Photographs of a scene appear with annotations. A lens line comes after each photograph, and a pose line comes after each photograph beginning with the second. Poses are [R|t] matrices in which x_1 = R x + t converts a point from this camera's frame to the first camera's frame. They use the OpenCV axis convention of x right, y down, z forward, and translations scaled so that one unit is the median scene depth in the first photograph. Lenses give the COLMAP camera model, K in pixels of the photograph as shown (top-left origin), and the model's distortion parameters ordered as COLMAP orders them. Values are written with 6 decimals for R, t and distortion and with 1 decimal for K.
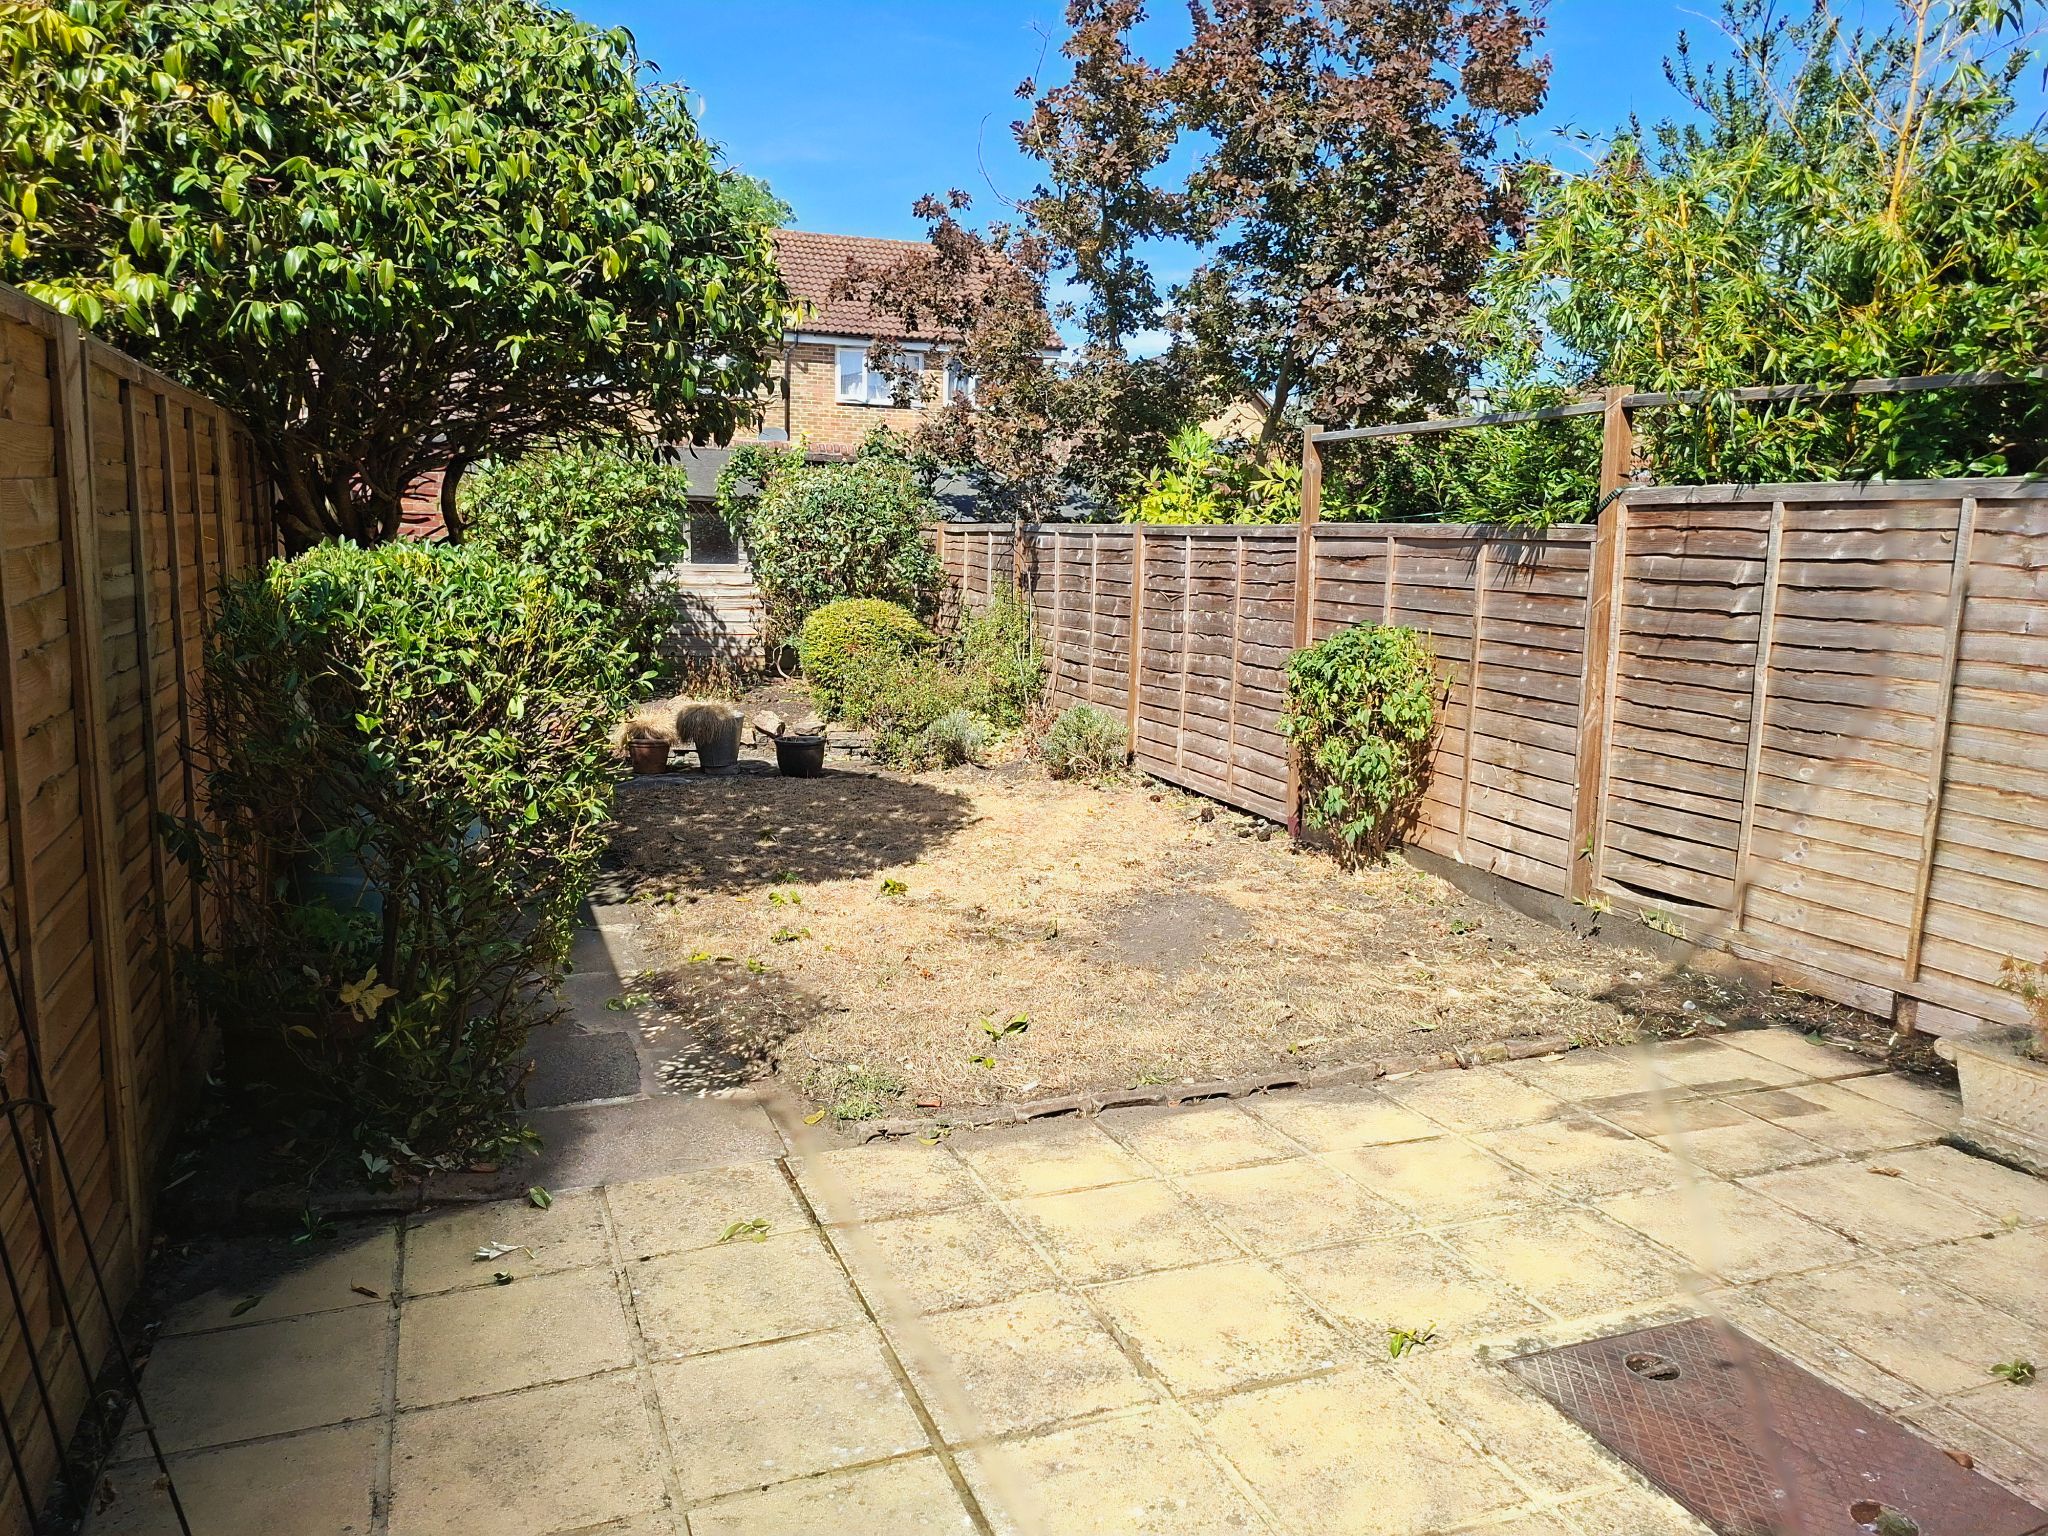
lens RADIAL K [[1403.5, 0, 992.5], [0, 1403.5, 734.7], [0, 0, 1]] dist [0.125252, -0.173517]
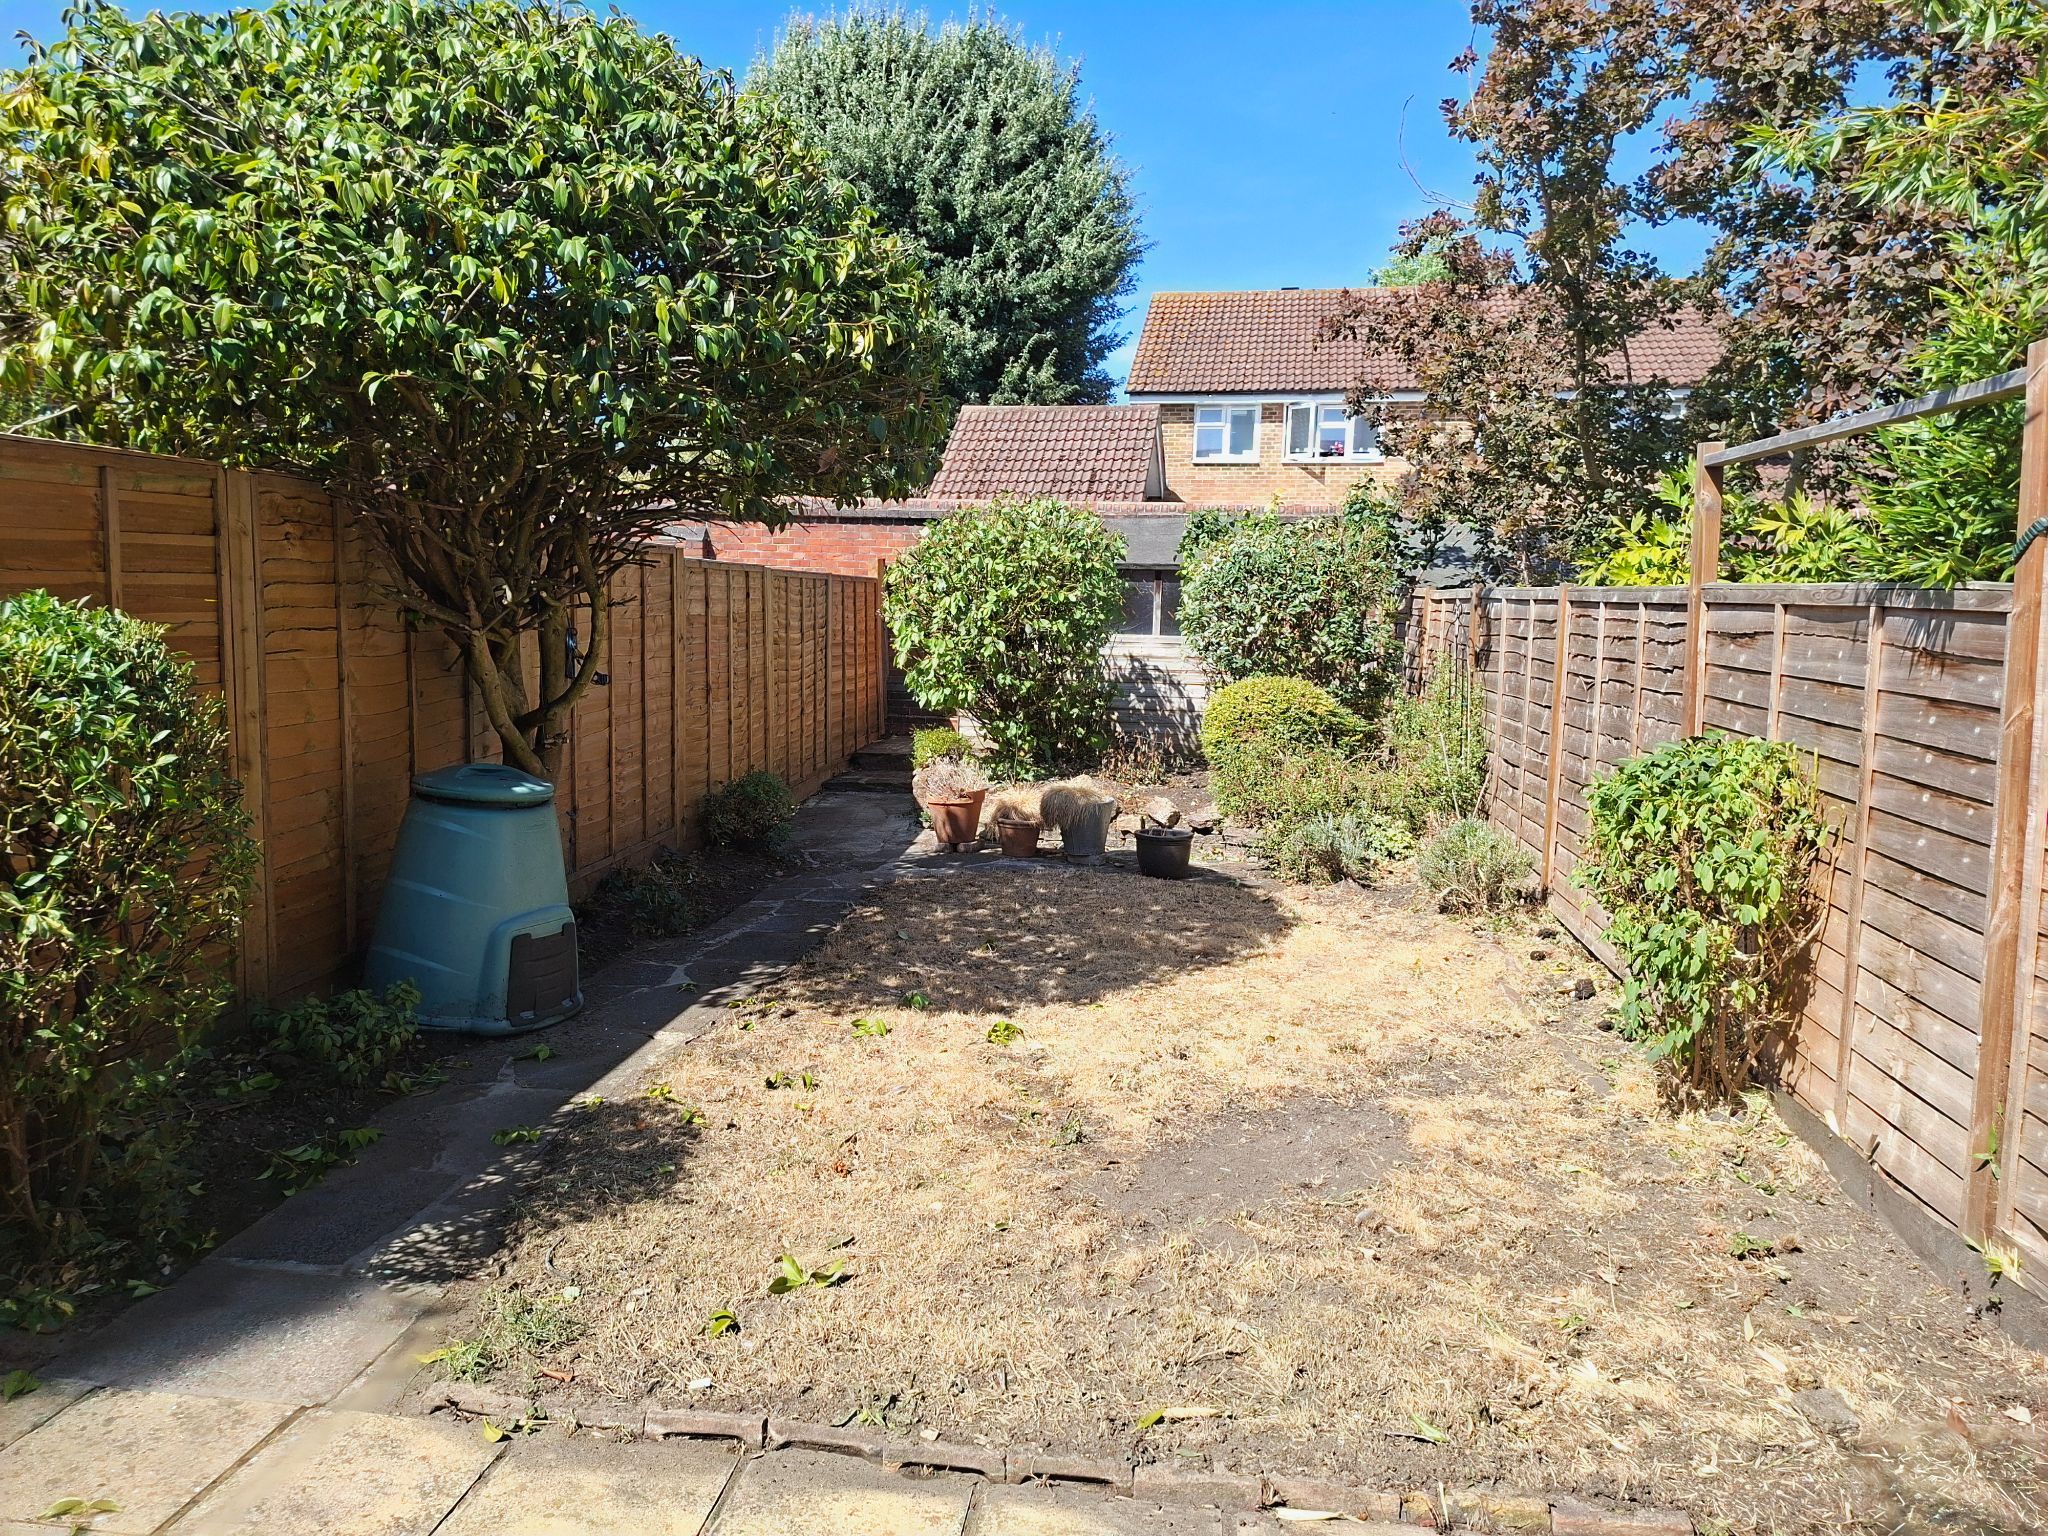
lens RADIAL K [[1403.5, 0, 992.5], [0, 1403.5, 734.7], [0, 0, 1]] dist [0.125252, -0.173517]
pose [[0.877827, 0.047322, -0.476634, 0.308241], [-0.071559, 0.996896, -0.032817, -0.035626], [0.473602, 0.062916, 0.878489, 0.283865]]
